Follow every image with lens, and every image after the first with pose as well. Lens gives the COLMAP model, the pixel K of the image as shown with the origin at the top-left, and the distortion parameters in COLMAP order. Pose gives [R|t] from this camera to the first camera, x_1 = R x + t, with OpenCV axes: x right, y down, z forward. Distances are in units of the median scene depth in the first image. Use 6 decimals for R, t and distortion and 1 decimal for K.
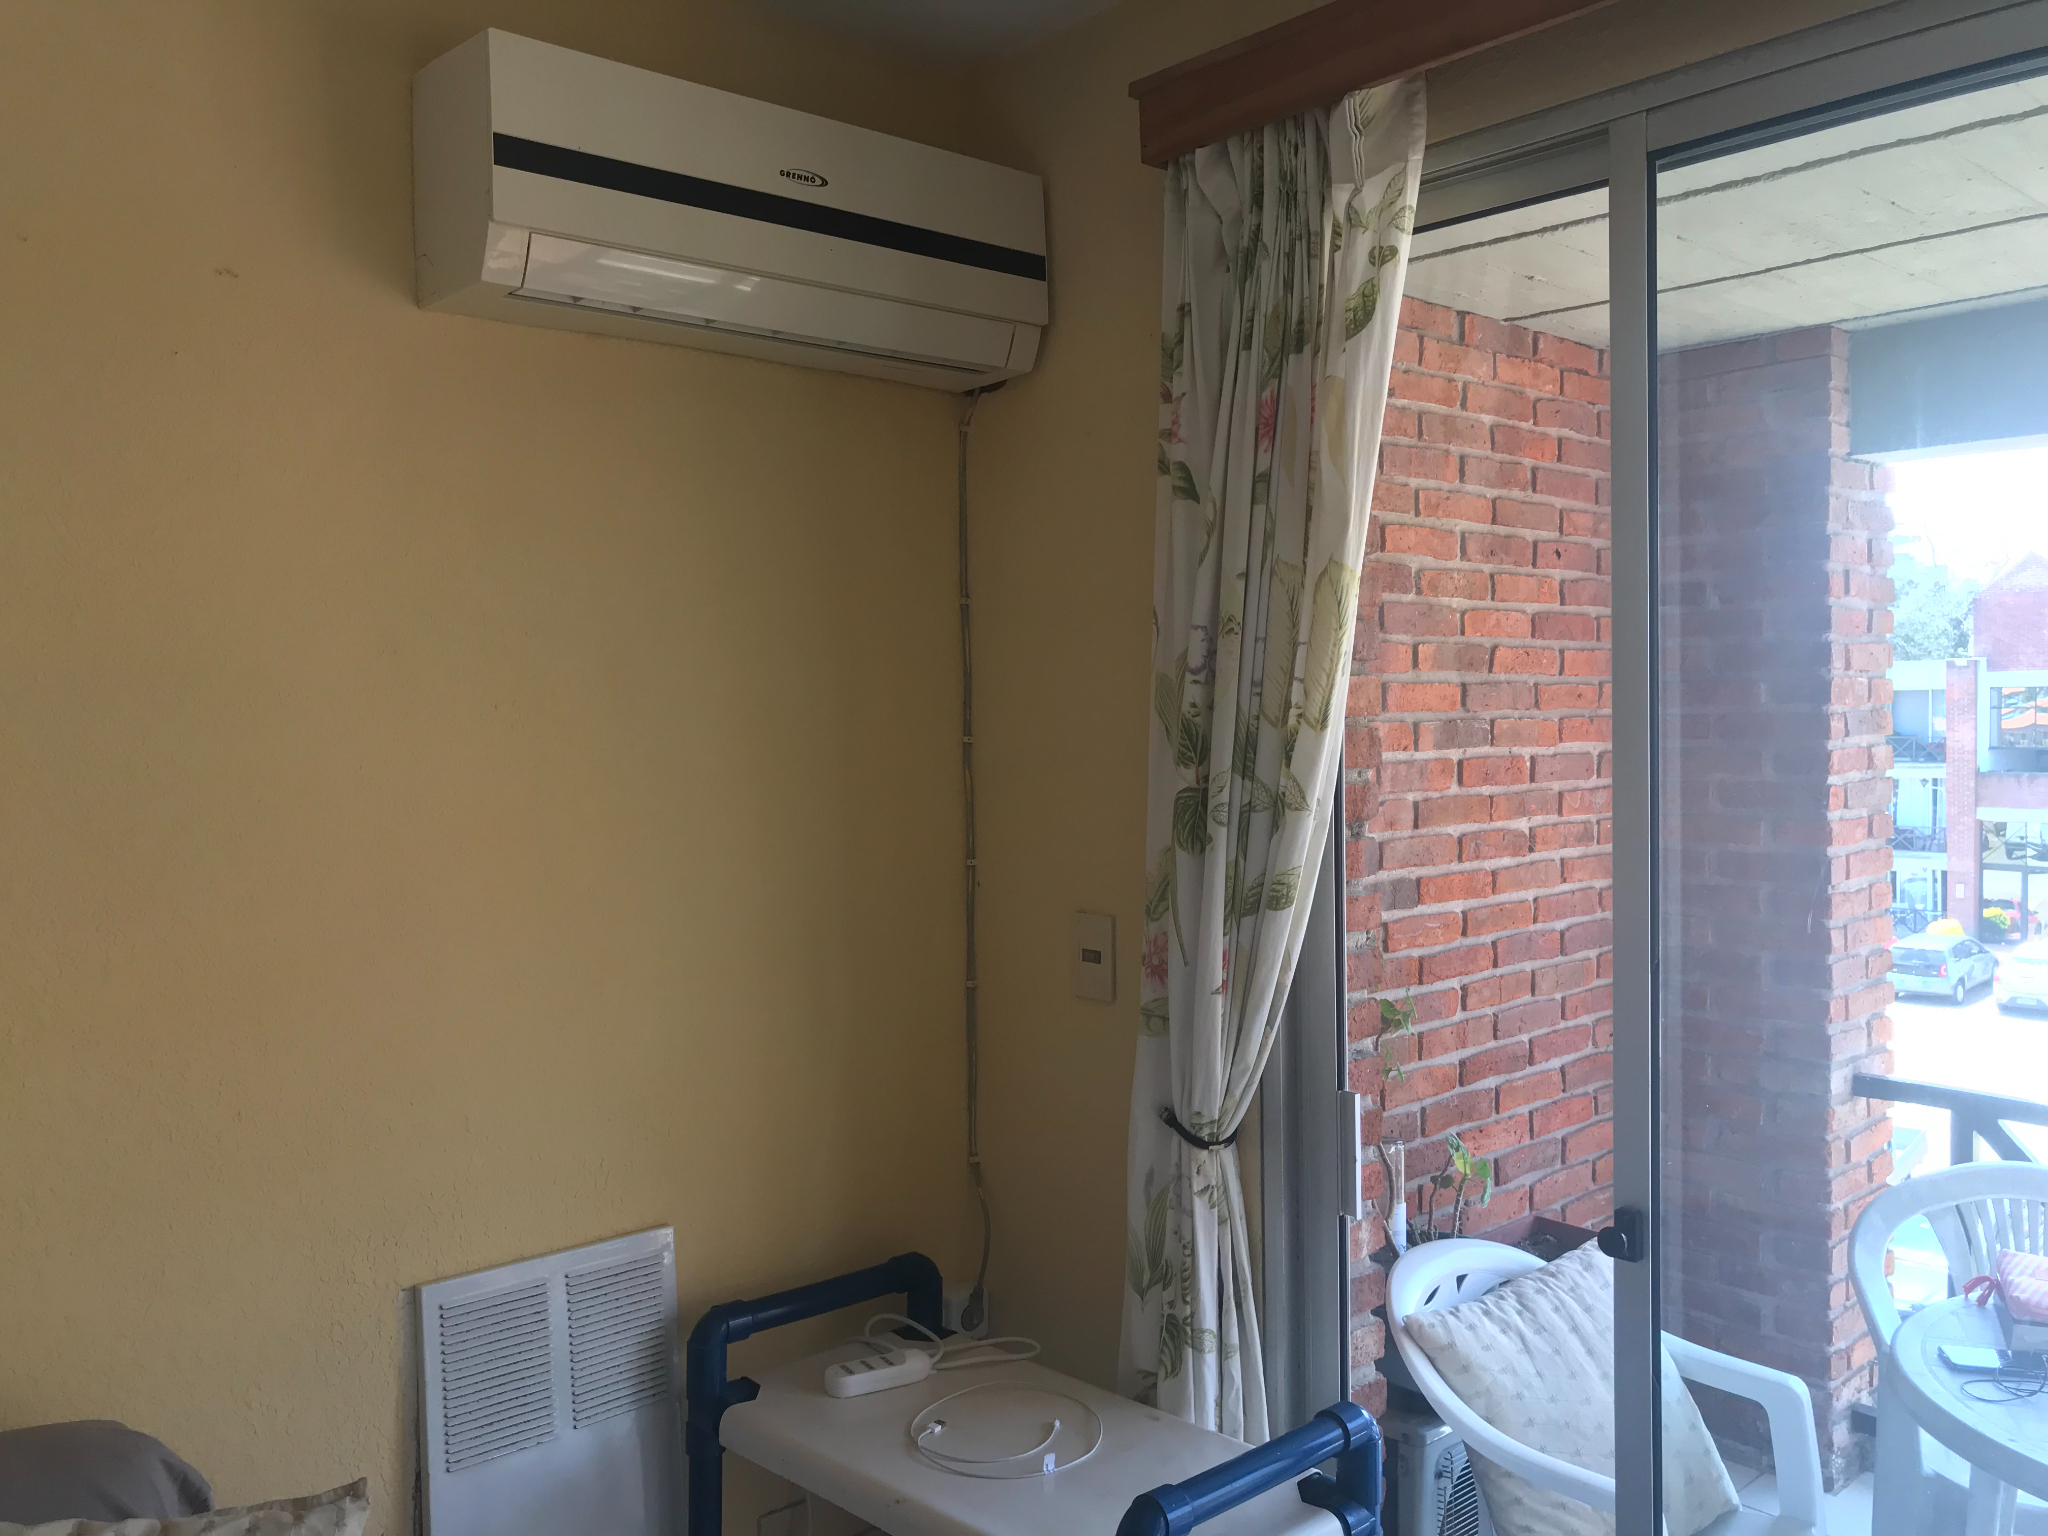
lens RADIAL K [[1803.7, 0, 1024.0], [0, 1803.7, 768.0], [0, 0, 1]] dist [0.114294, -0.002268]
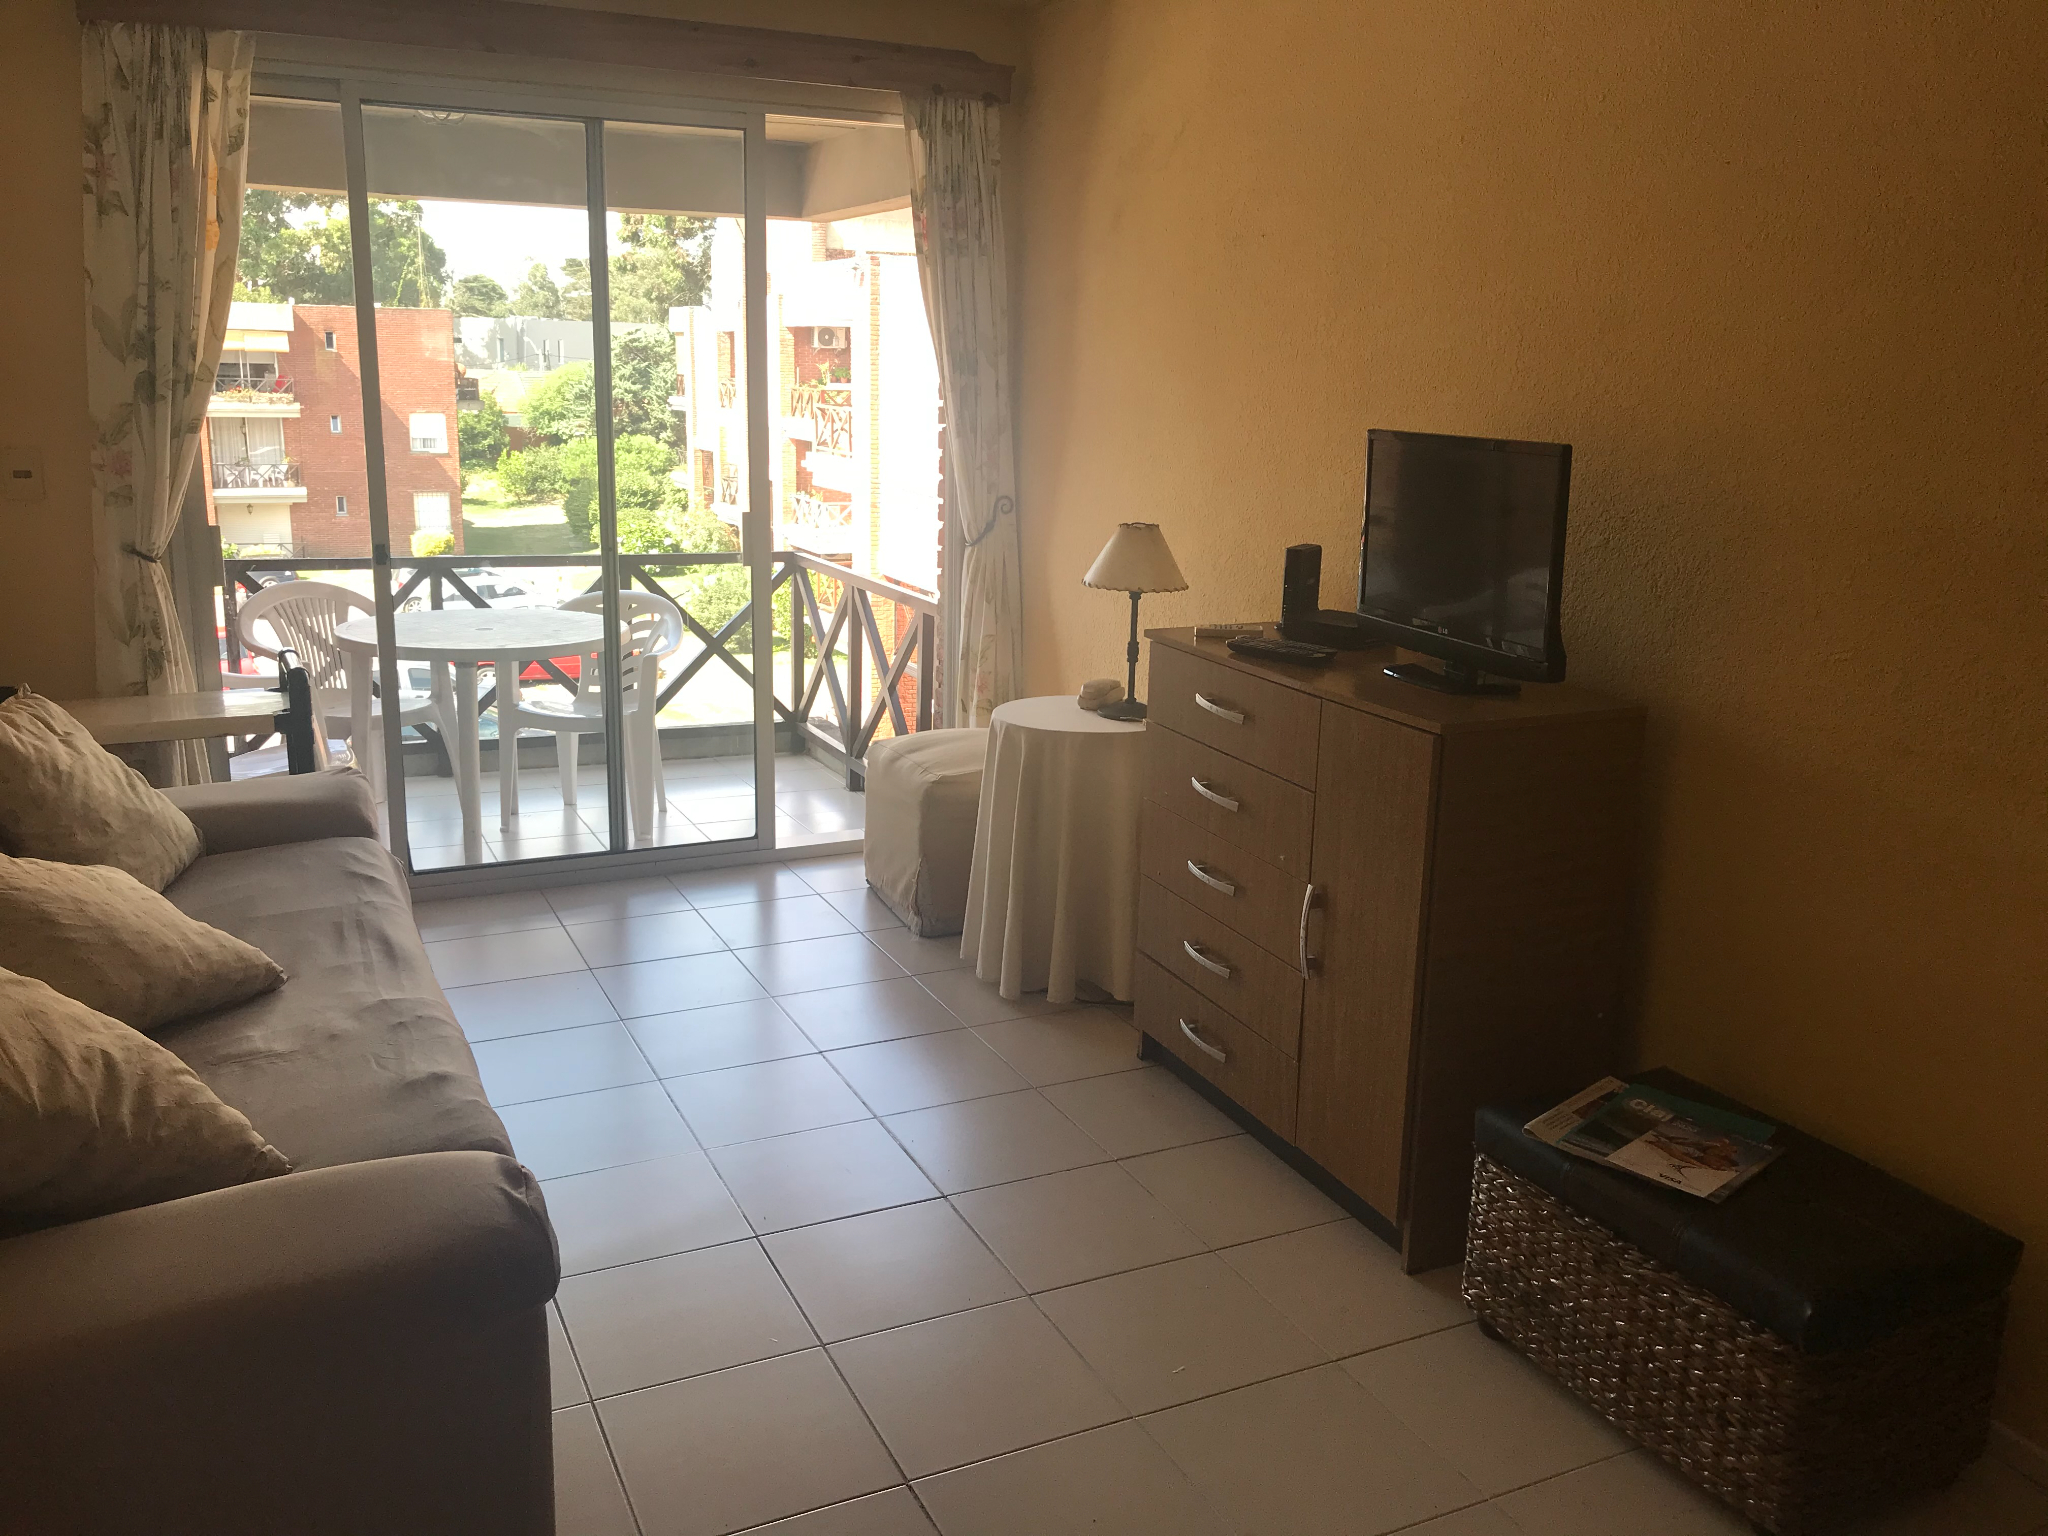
lens RADIAL K [[1667.0, 0, 1024.0], [0, 1667.0, 768.0], [0, 0, 1]] dist [-0.005307, -0.005213]
pose [[0.308362, -0.211689, 0.927416, -1.342453], [0.005034, 0.975275, 0.220939, 0.037132], [-0.951256, -0.063460, 0.301803, -0.446050]]
